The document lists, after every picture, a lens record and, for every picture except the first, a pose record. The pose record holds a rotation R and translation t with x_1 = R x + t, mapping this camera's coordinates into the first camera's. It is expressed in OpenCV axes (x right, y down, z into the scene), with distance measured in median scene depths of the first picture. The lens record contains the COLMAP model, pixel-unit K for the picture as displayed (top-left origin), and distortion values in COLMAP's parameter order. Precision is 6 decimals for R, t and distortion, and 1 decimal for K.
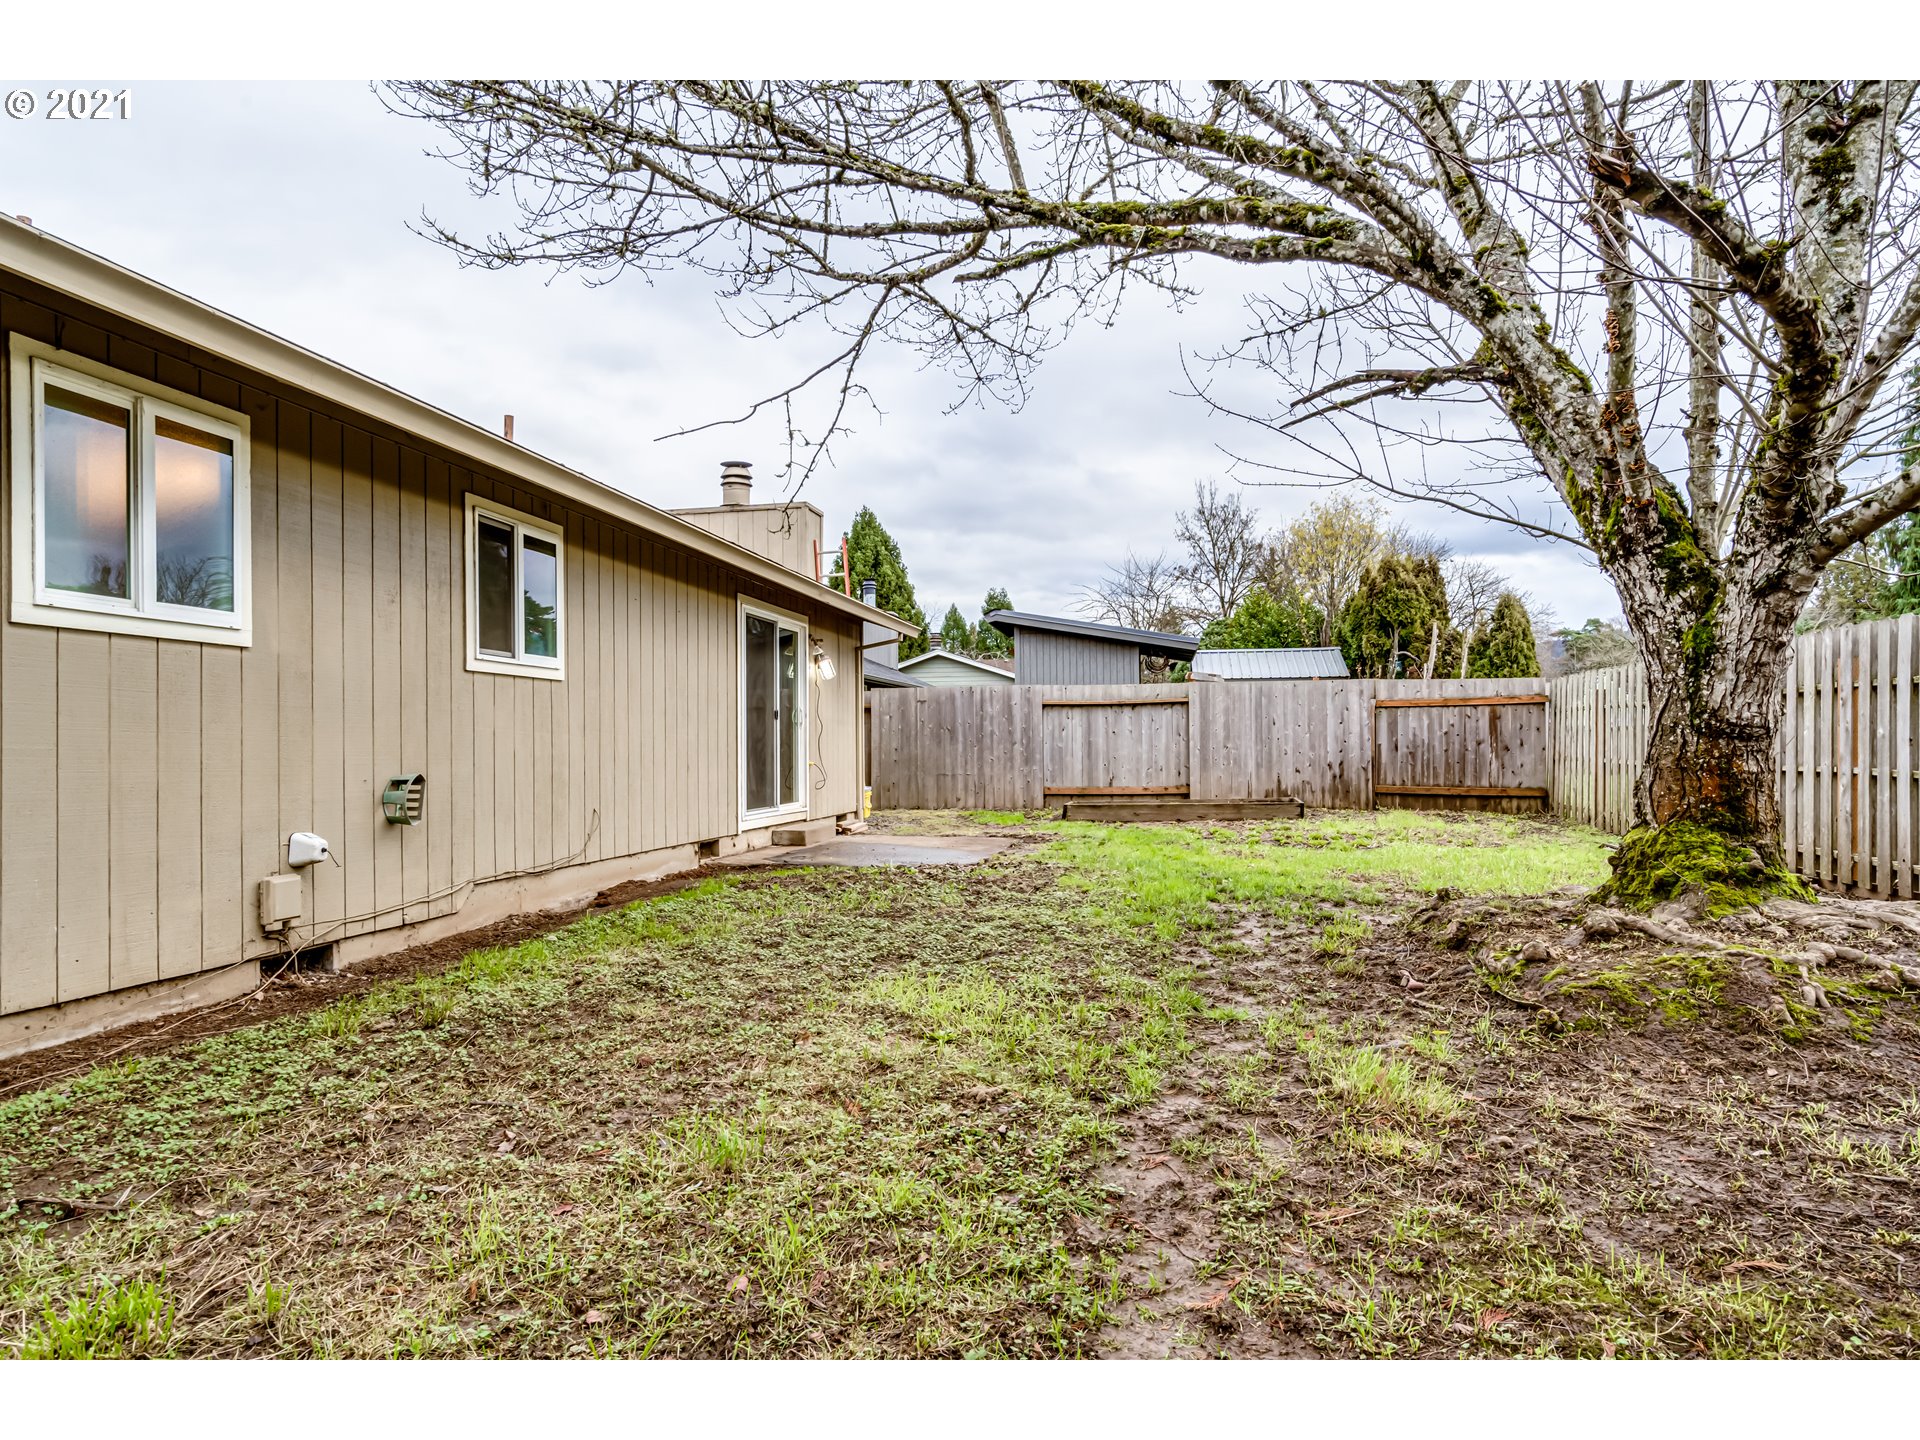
lens RADIAL K [[989.7, 0, 1047.3], [0, 989.7, 750.0], [0, 0, 1]] dist [-0.000845, 0.001547]
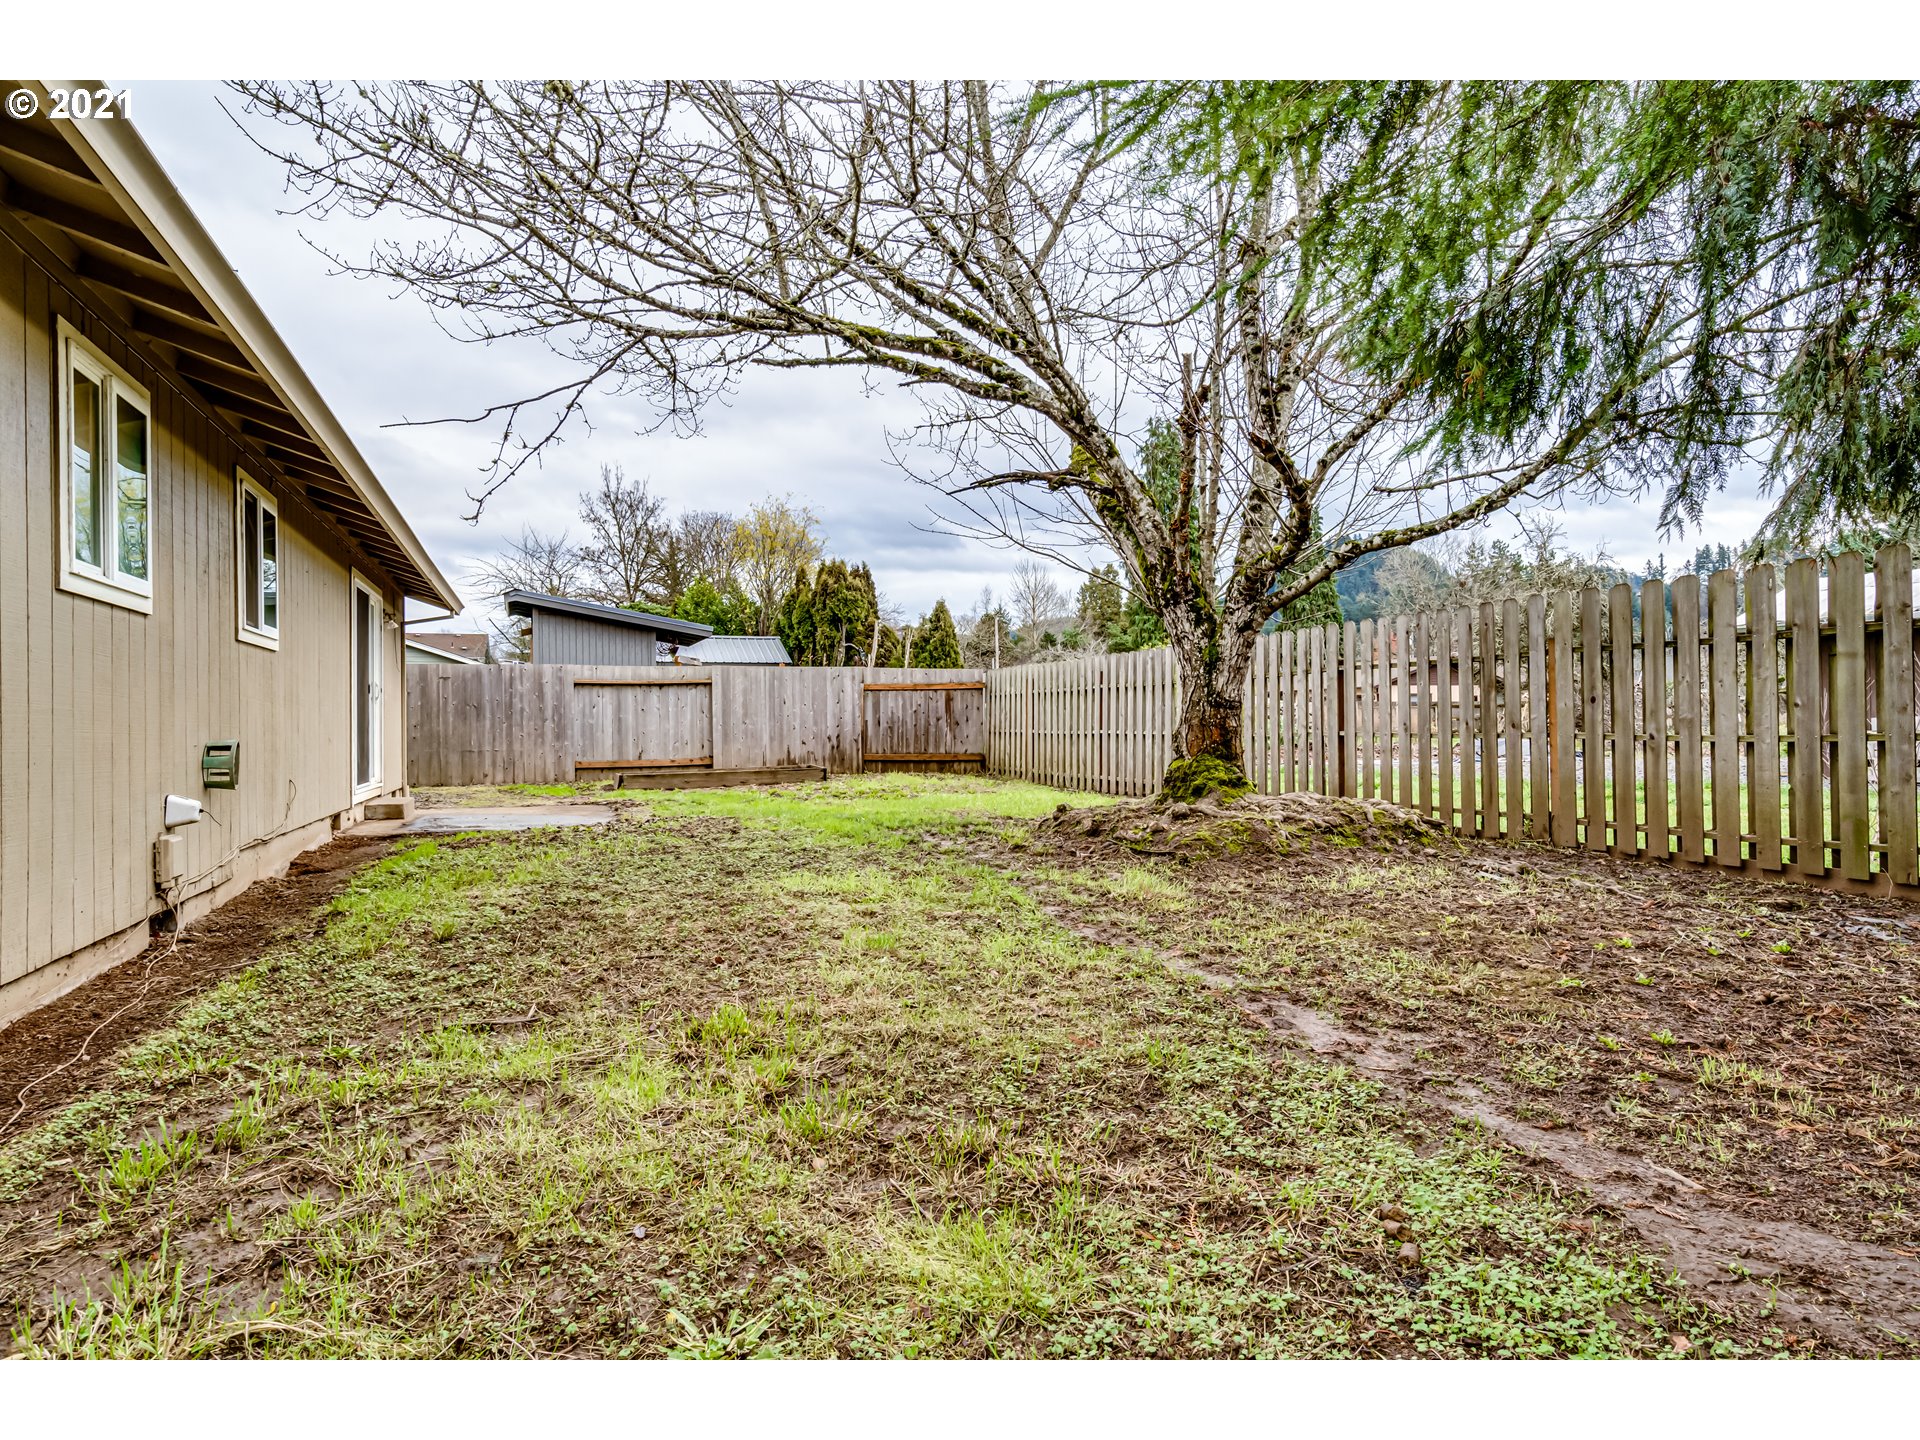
lens RADIAL K [[899.8, 0, 963.8], [0, 899.8, 729.0], [0, 0, 1]] dist [-0.001482, 0.000735]
pose [[0.880627, -0.007517, 0.473751, -0.408698], [0.007173, 0.999971, 0.002534, 0.015103], [-0.473756, 0.001167, 0.880655, -0.185252]]
